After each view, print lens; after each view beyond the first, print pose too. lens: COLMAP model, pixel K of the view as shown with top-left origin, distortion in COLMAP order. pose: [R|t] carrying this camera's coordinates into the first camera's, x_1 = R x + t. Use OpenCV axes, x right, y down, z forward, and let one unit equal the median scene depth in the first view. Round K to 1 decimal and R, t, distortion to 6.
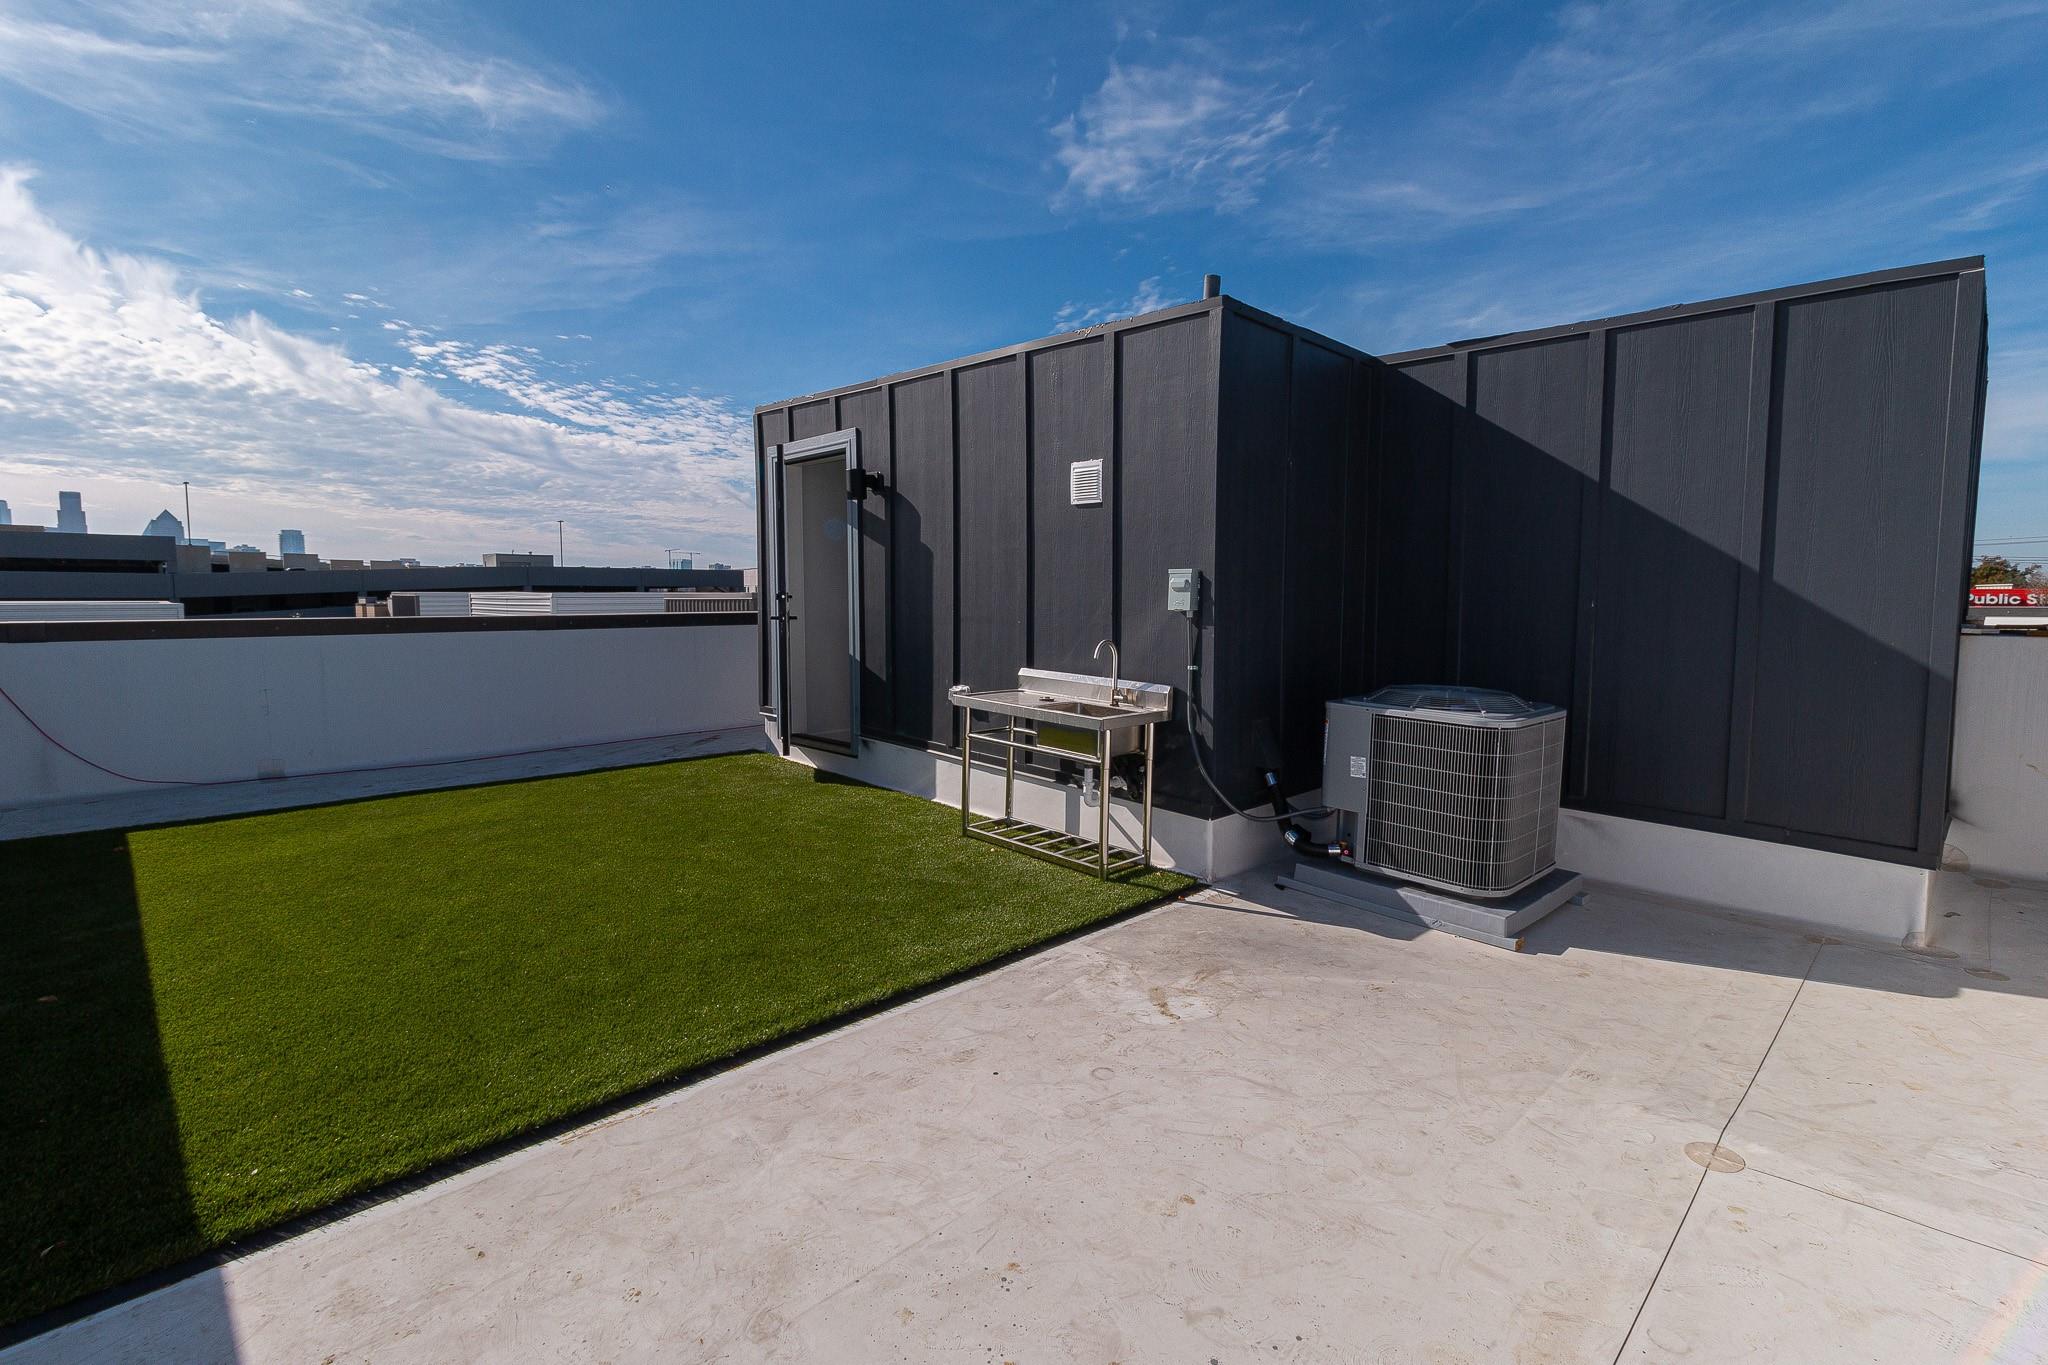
lens RADIAL K [[935.8, 0, 1025.7], [0, 935.8, 666.6], [0, 0, 1]] dist [0.002520, -0.000100]
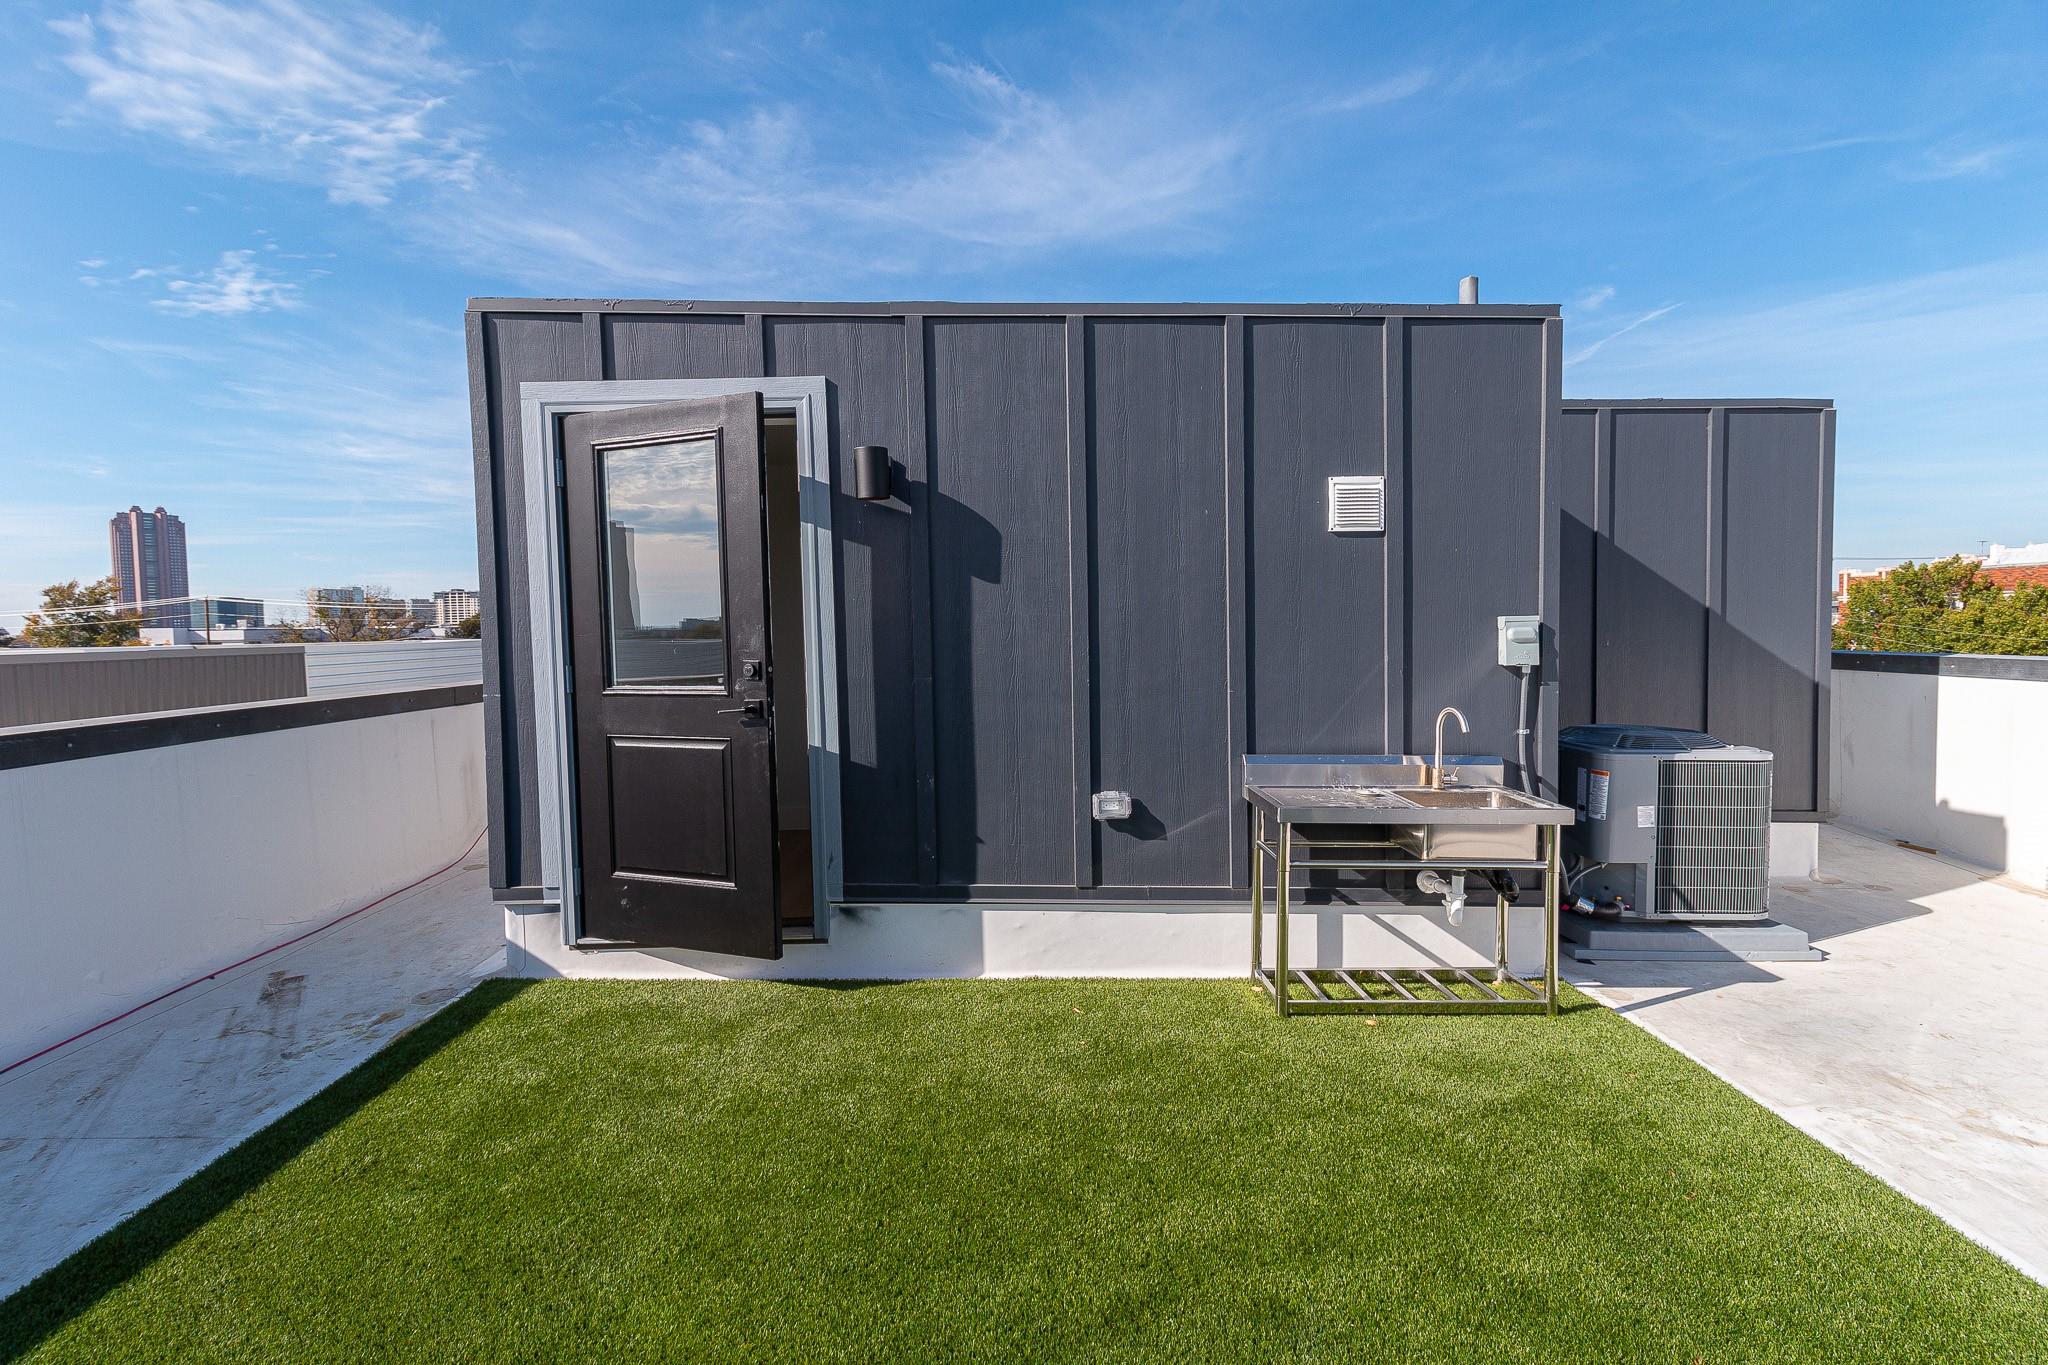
lens RADIAL K [[935.8, 0, 1025.7], [0, 935.8, 666.6], [0, 0, 1]] dist [0.002520, -0.000100]
pose [[0.691723, -0.049290, 0.720479, -0.755843], [0.077281, 0.996991, -0.005989, -0.088956], [-0.718016, 0.059822, 0.693451, 0.745711]]
